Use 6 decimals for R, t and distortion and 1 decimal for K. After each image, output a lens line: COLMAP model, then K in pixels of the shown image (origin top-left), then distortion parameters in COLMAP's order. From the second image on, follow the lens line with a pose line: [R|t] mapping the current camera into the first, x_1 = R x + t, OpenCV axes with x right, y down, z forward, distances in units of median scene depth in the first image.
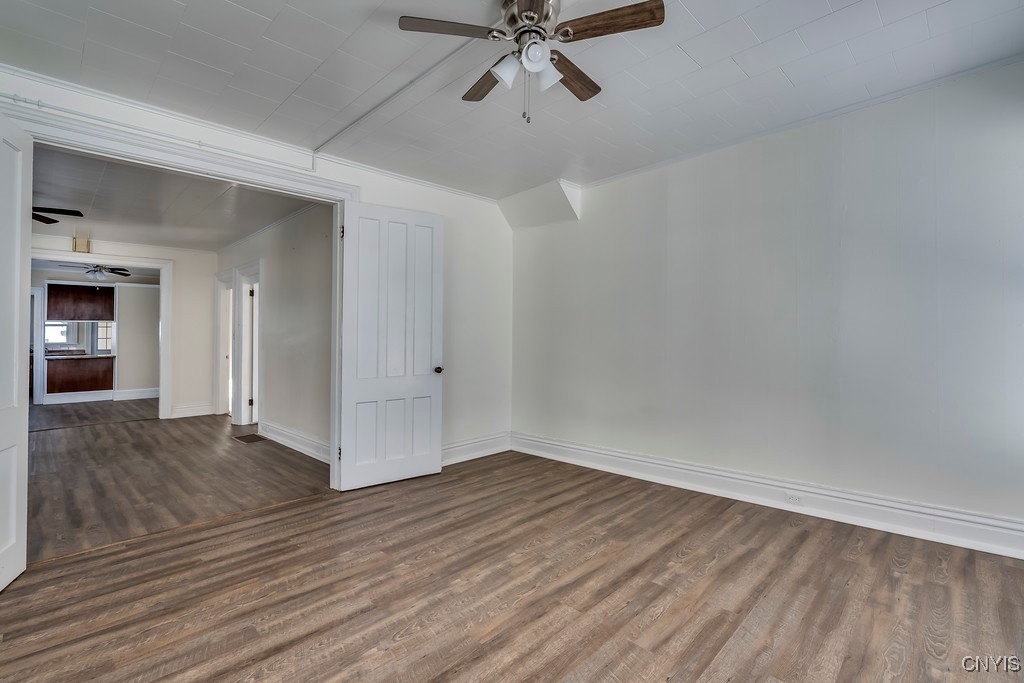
lens RADIAL K [[466.0, 0, 513.4], [0, 466.0, 339.8], [0, 0, 1]] dist [-0.012597, 0.003072]
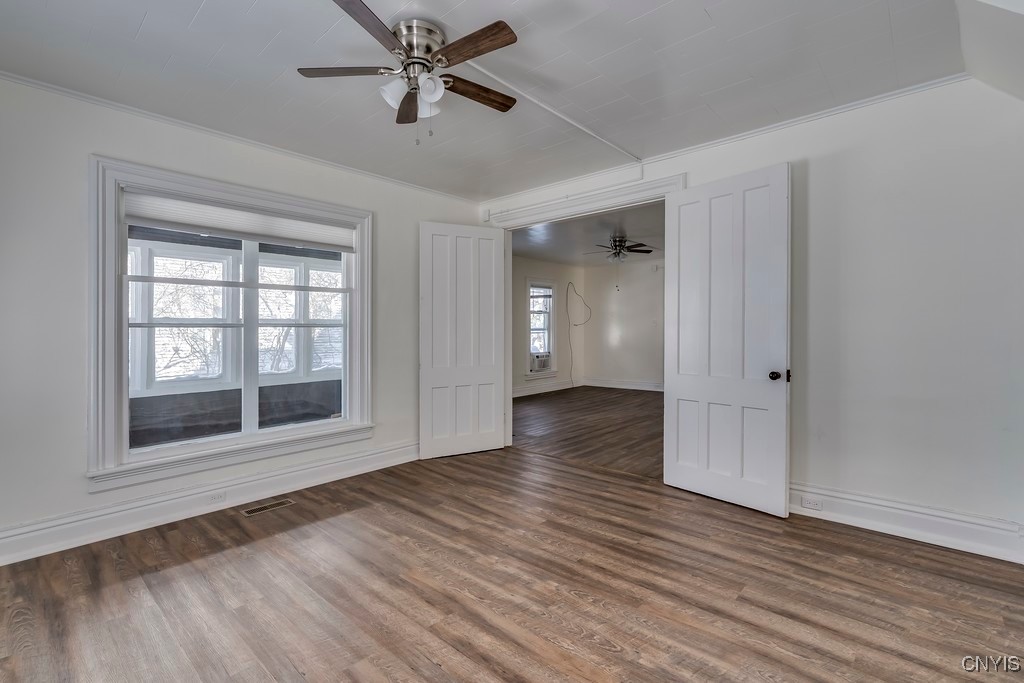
lens RADIAL K [[466.0, 0, 525.8], [0, 466.0, 324.7], [0, 0, 1]] dist [-0.012597, 0.003072]
pose [[0.056215, -0.004588, -0.998408, 0.841629], [0.002438, 0.999987, -0.004458, -0.020573], [0.998416, -0.002183, 0.056225, 0.871960]]
